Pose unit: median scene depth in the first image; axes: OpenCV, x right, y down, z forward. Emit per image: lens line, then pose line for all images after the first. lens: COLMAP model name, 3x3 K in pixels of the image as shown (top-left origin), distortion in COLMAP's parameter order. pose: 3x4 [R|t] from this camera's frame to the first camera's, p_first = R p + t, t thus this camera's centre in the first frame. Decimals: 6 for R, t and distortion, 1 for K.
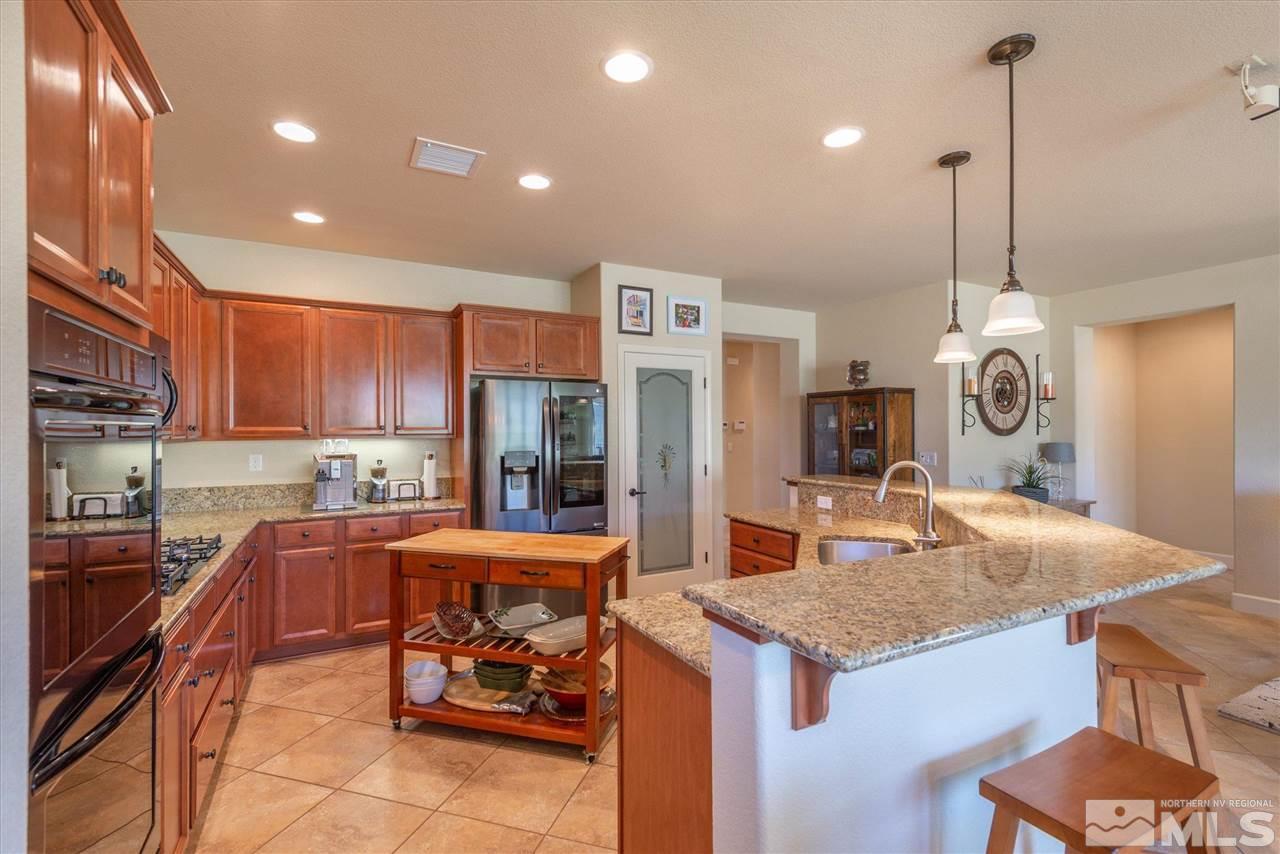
lens RADIAL K [[578.6, 0, 640.0], [0, 578.6, 427.0], [0, 0, 1]] dist [0.028277, -0.000103]
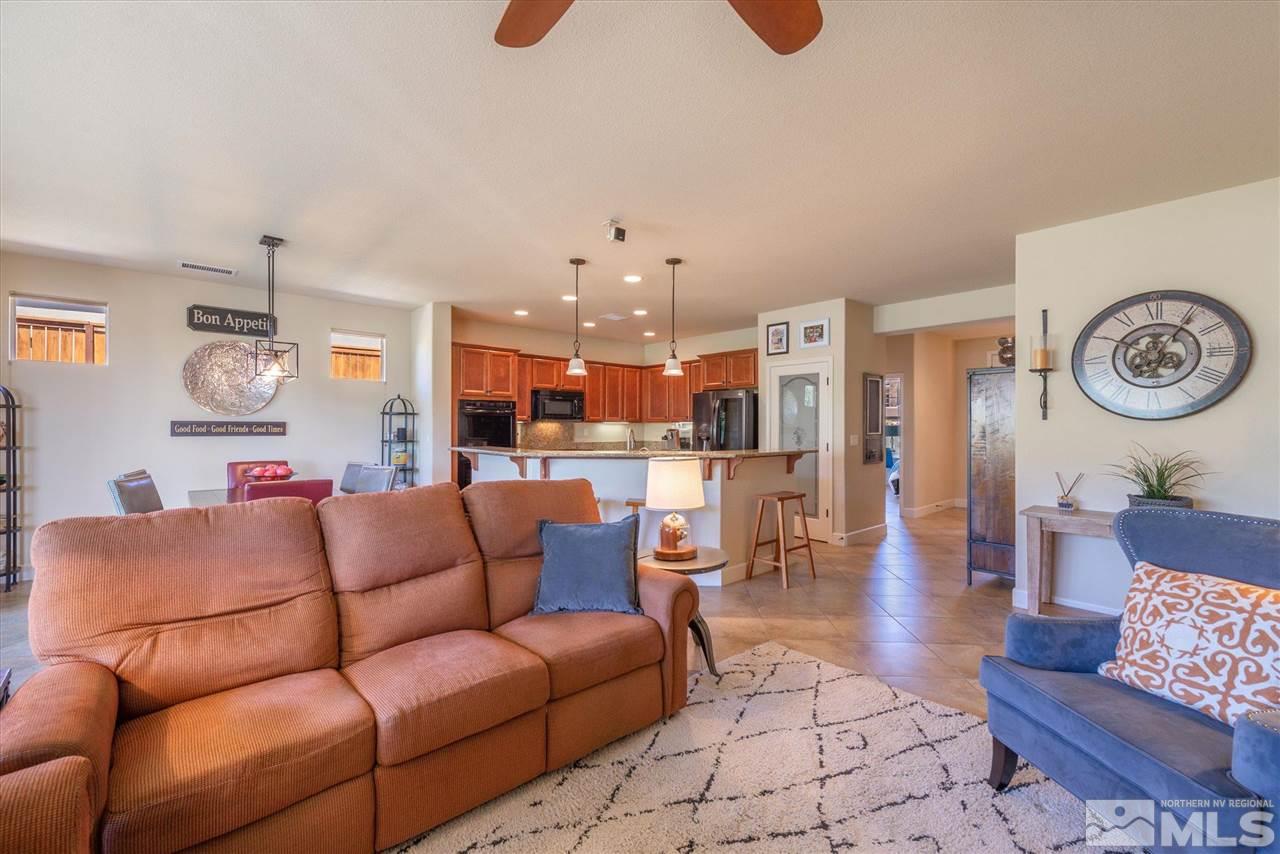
lens RADIAL K [[545.9, 0, 643.2], [0, 545.9, 426.6], [0, 0, 1]] dist [0.003578, -0.000109]
pose [[0.239011, 0.004136, -0.971008, 1.376865], [0.002122, 0.999986, 0.004782, 0.023240], [0.971014, -0.003203, 0.238999, 0.330878]]
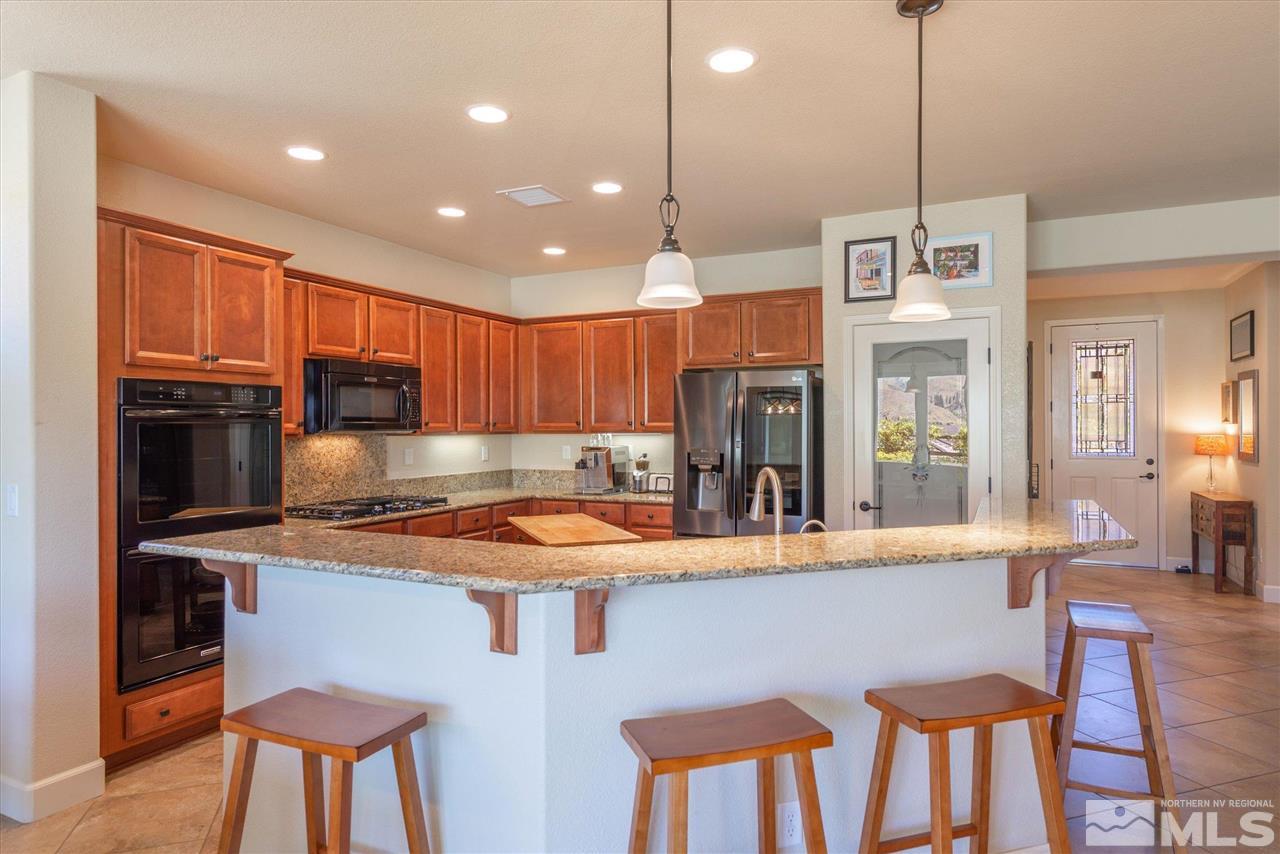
lens RADIAL K [[765.0, 0, 649.1], [0, 765.0, 425.1], [0, 0, 1]] dist [0.007791, -0.000010]
pose [[0.596250, -0.000399, -0.802799, 0.668803], [0.006406, 0.999970, 0.004261, -0.001287], [0.802774, -0.007684, 0.596235, 0.166625]]
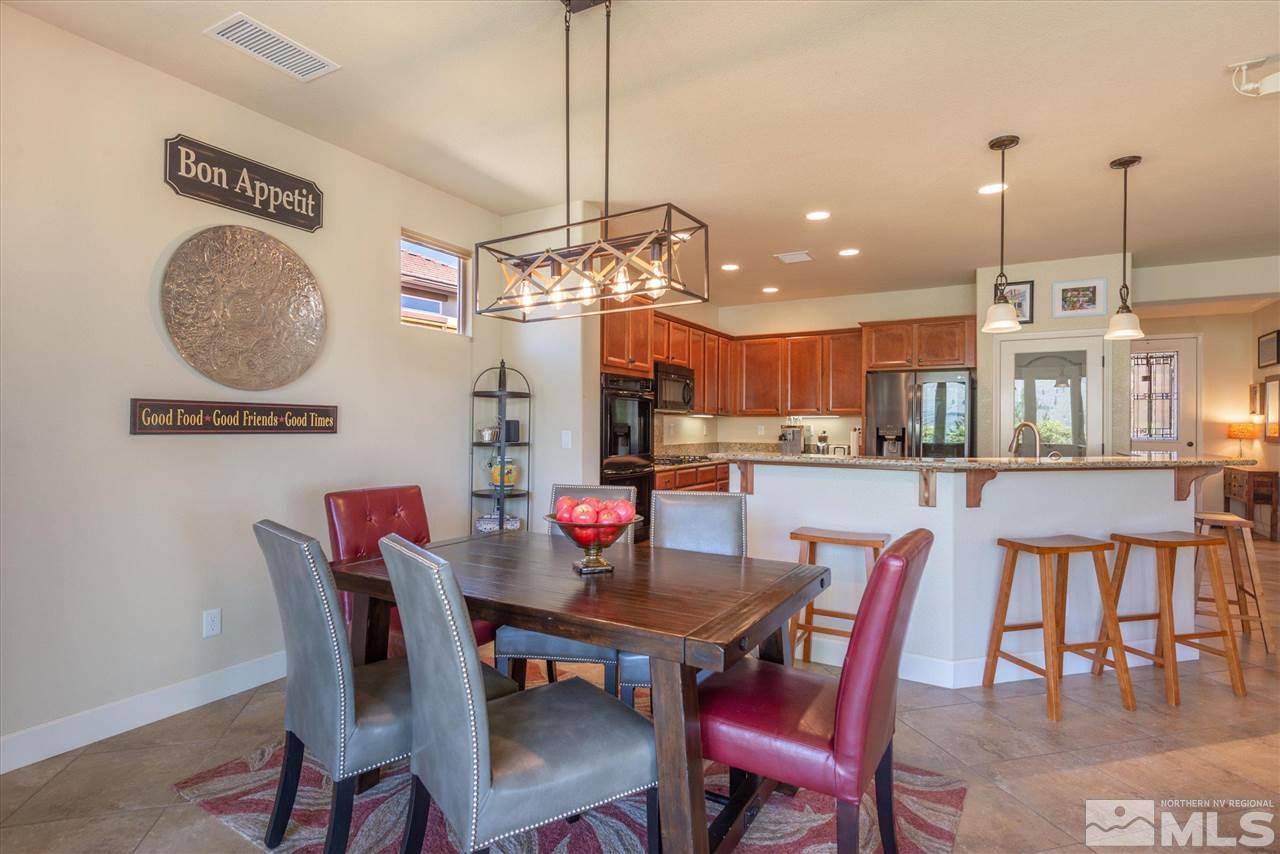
lens RADIAL K [[656.2, 0, 634.1], [0, 656.2, 427.8], [0, 0, 1]] dist [0.002051, -0.000817]
pose [[0.532870, 0.008537, -0.846154, 0.723151], [-0.002980, 0.999962, 0.008212, 0.035315], [0.846192, -0.001855, 0.532875, -0.327463]]
